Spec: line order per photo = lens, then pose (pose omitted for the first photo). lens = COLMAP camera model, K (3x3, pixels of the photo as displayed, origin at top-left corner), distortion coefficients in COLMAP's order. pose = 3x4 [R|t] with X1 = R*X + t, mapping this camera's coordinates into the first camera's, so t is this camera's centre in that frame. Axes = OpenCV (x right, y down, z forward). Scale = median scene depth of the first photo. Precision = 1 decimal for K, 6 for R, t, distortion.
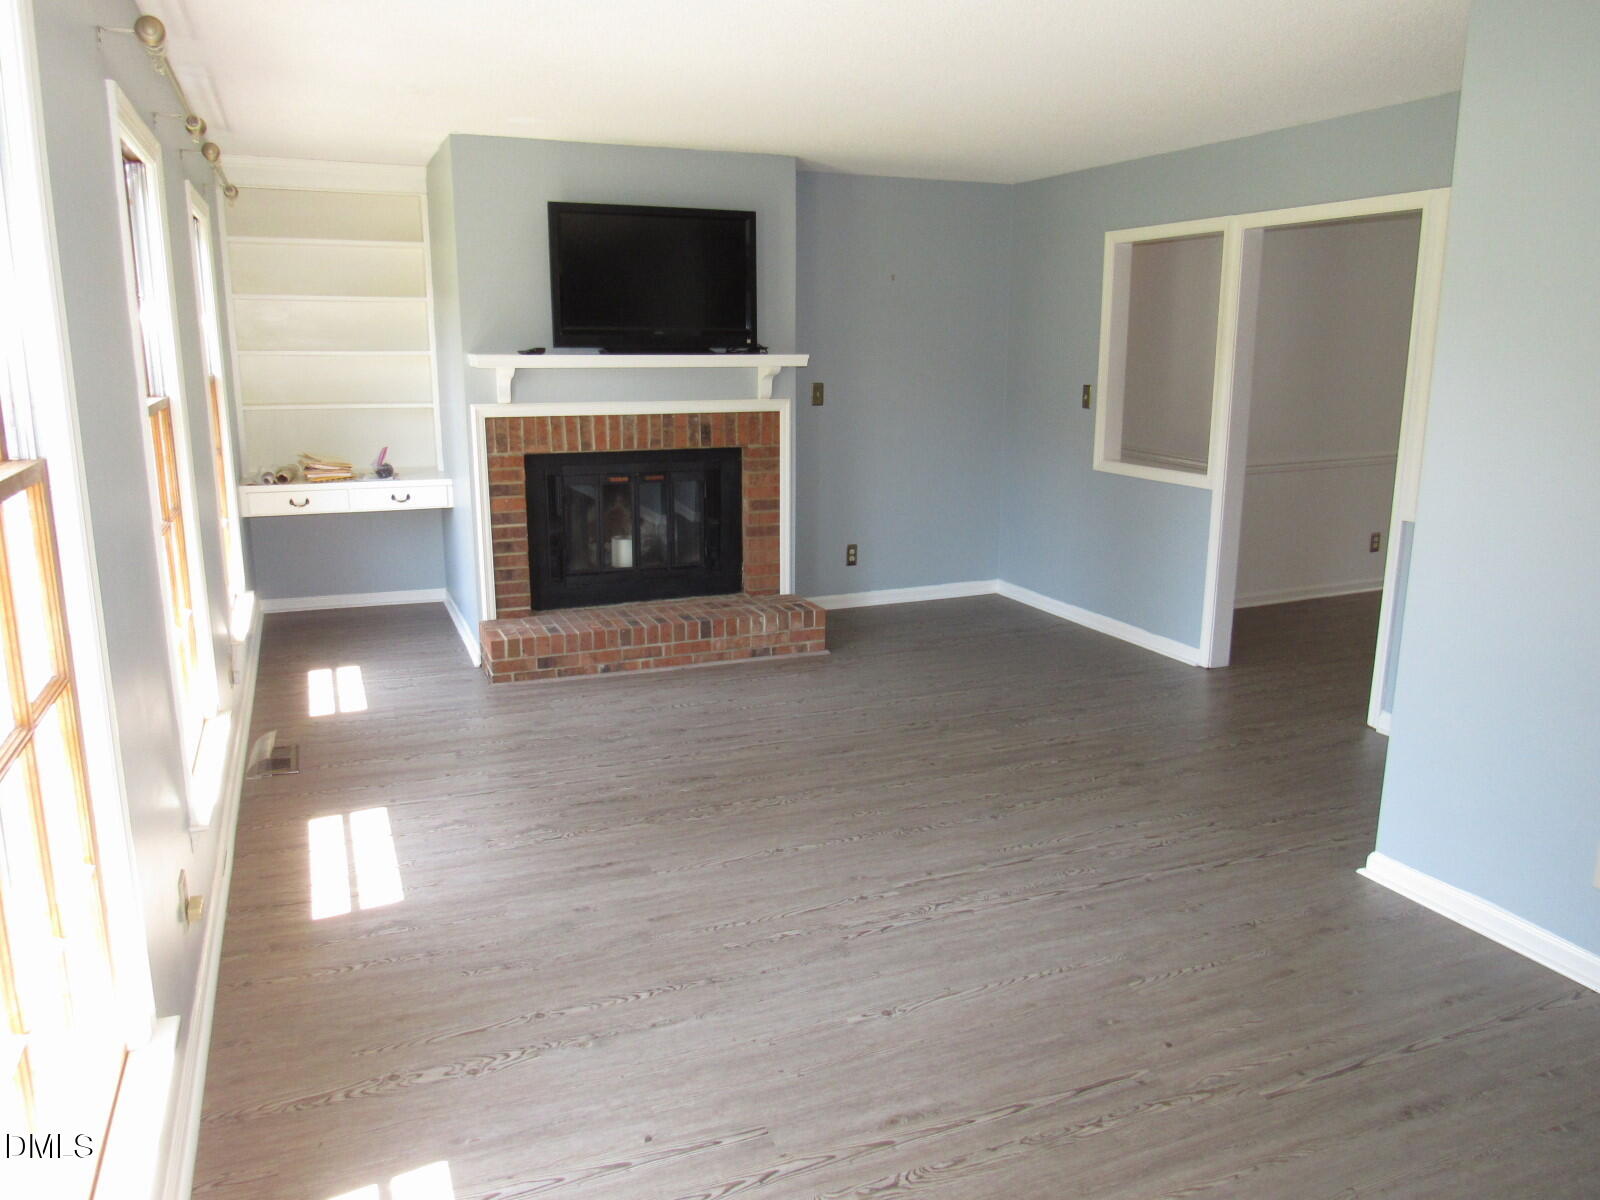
lens RADIAL K [[1129.9, 0, 796.1], [0, 1129.9, 606.8], [0, 0, 1]] dist [-0.042339, 0.038232]
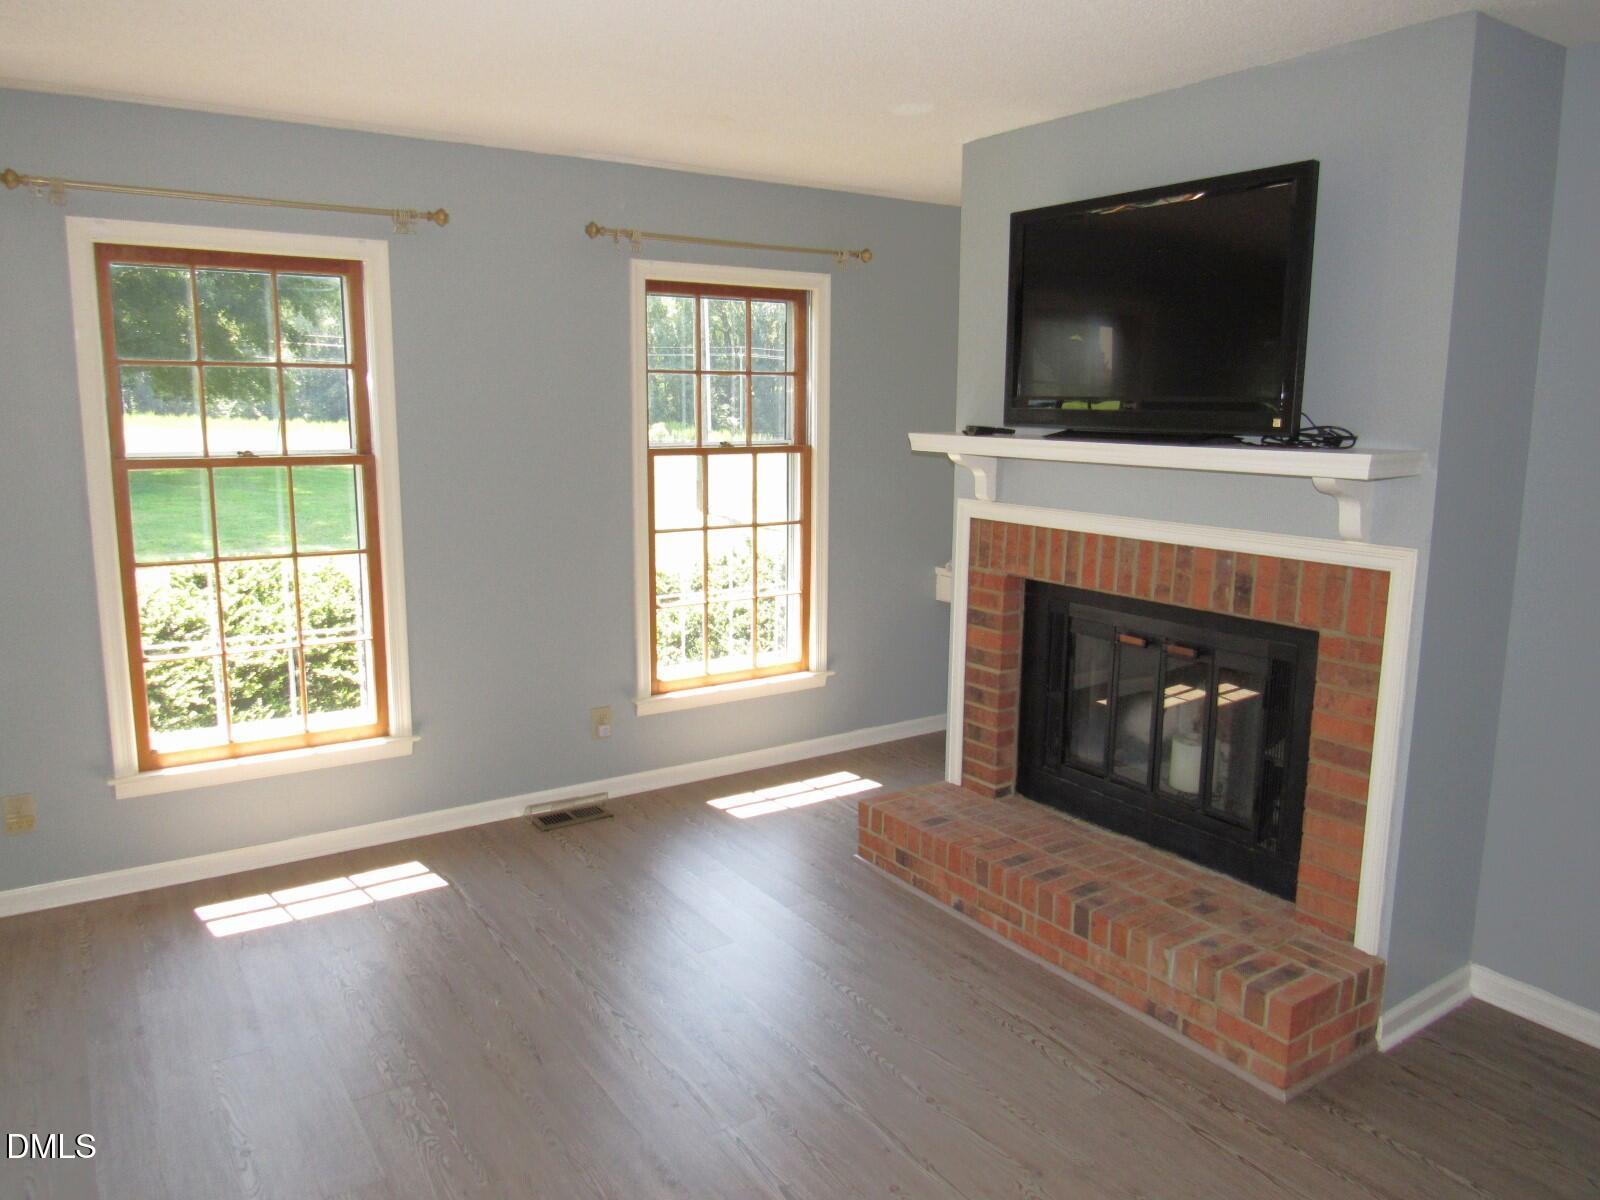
lens RADIAL K [[1140.5, 0, 797.5], [0, 1140.5, 598.4], [0, 0, 1]] dist [-0.027160, 0.001840]
pose [[0.187907, 0.161049, -0.968893, 0.438949], [-0.230146, 0.966221, 0.115971, -0.177758], [0.954842, 0.201195, 0.218624, 0.737115]]
